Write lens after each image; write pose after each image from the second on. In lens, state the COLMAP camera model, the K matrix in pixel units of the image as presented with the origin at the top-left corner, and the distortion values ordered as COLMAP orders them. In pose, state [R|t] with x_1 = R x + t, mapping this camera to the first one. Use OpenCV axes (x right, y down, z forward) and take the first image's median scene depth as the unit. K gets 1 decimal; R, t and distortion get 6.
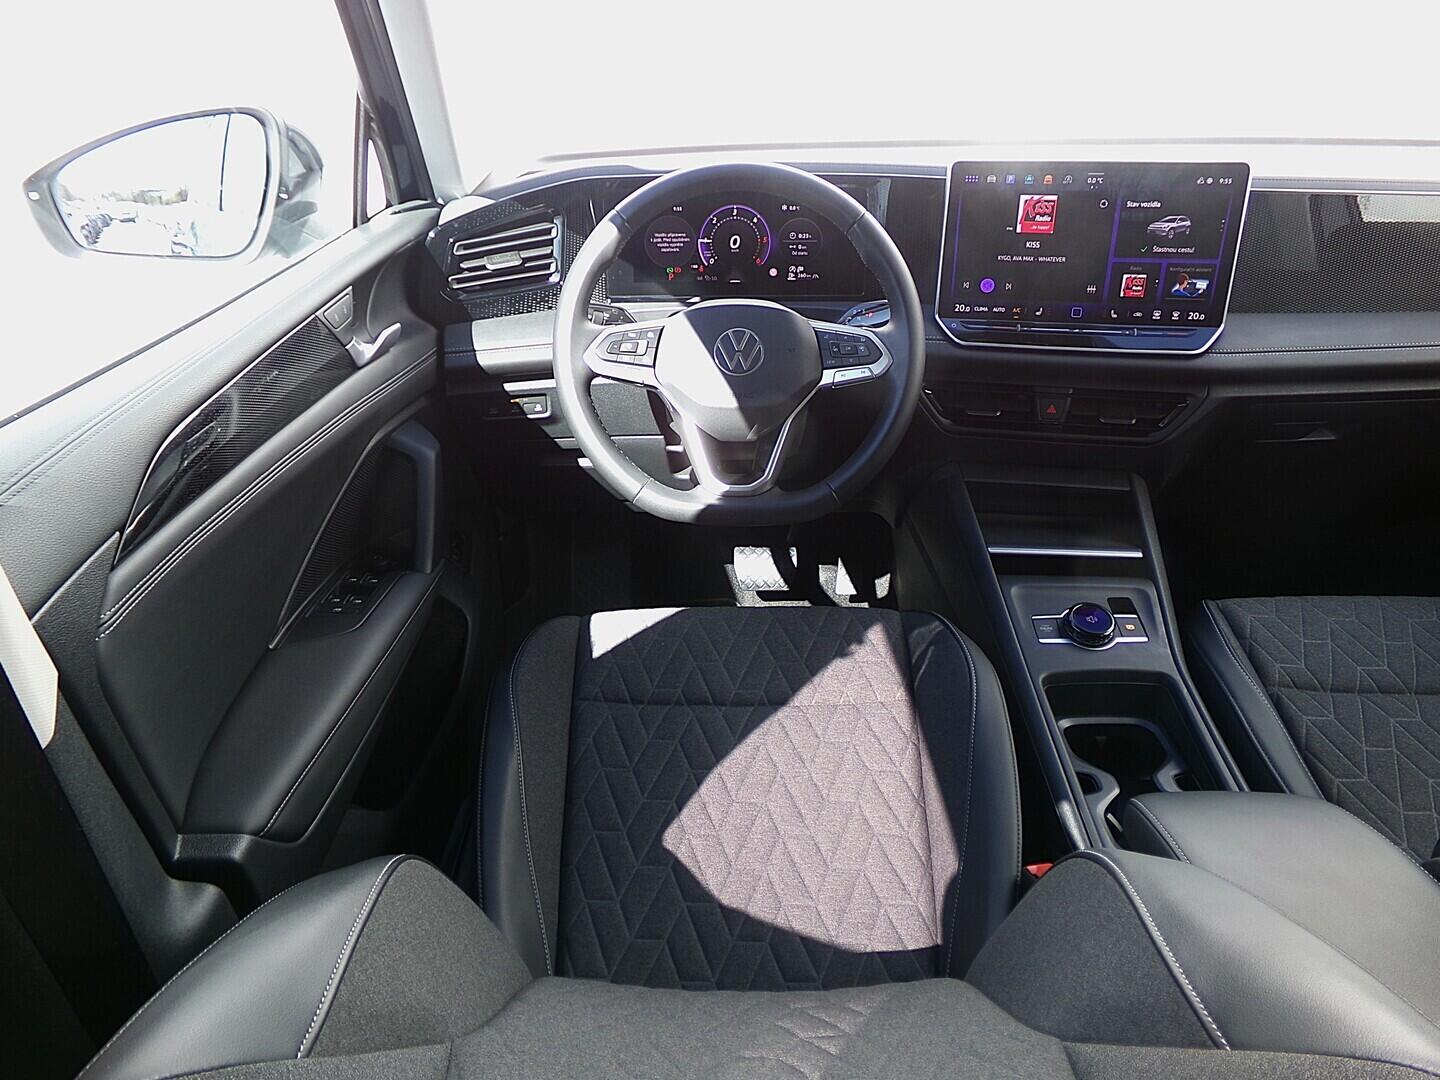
lens RADIAL K [[1009.3, 0, 720.0], [0, 1009.3, 540.0], [0, 0, 1]] dist [-0.122241, 0.197622]
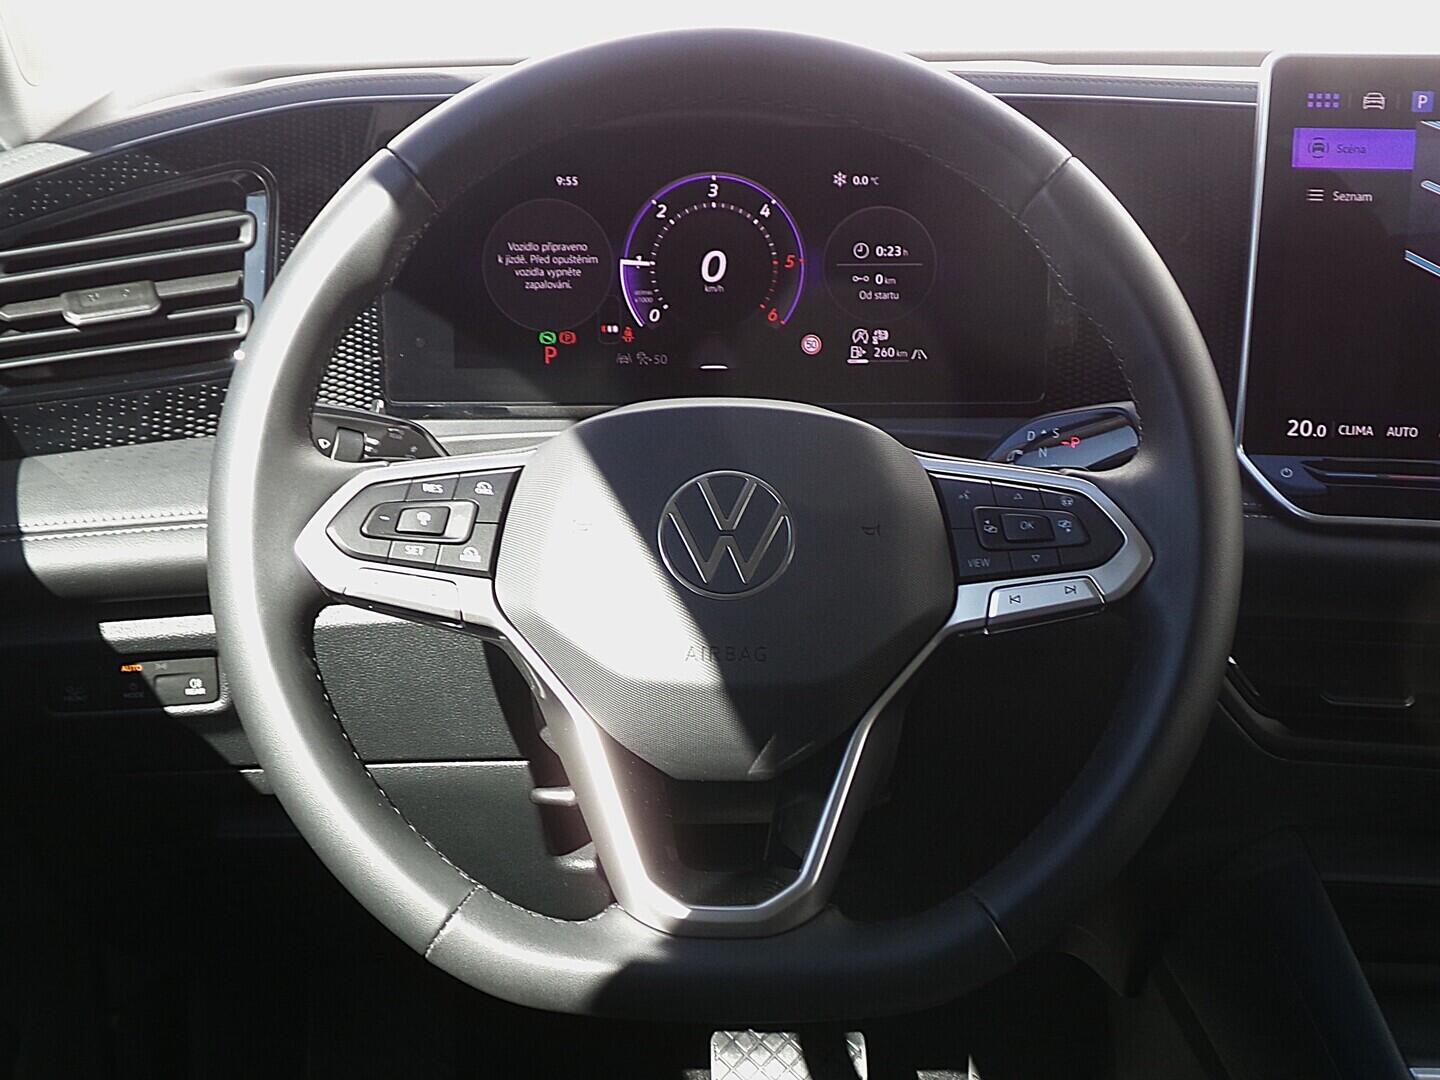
lens RADIAL K [[2030.1, 0, 714.6], [0, 2030.1, 589.4], [0, 0, 1]] dist [0.148386, -1.050805]
pose [[0.999840, 0.001869, 0.017801, 0.001418], [0.001338, 0.983943, -0.178480, -0.033154], [-0.017849, 0.178475, 0.983782, 0.253589]]
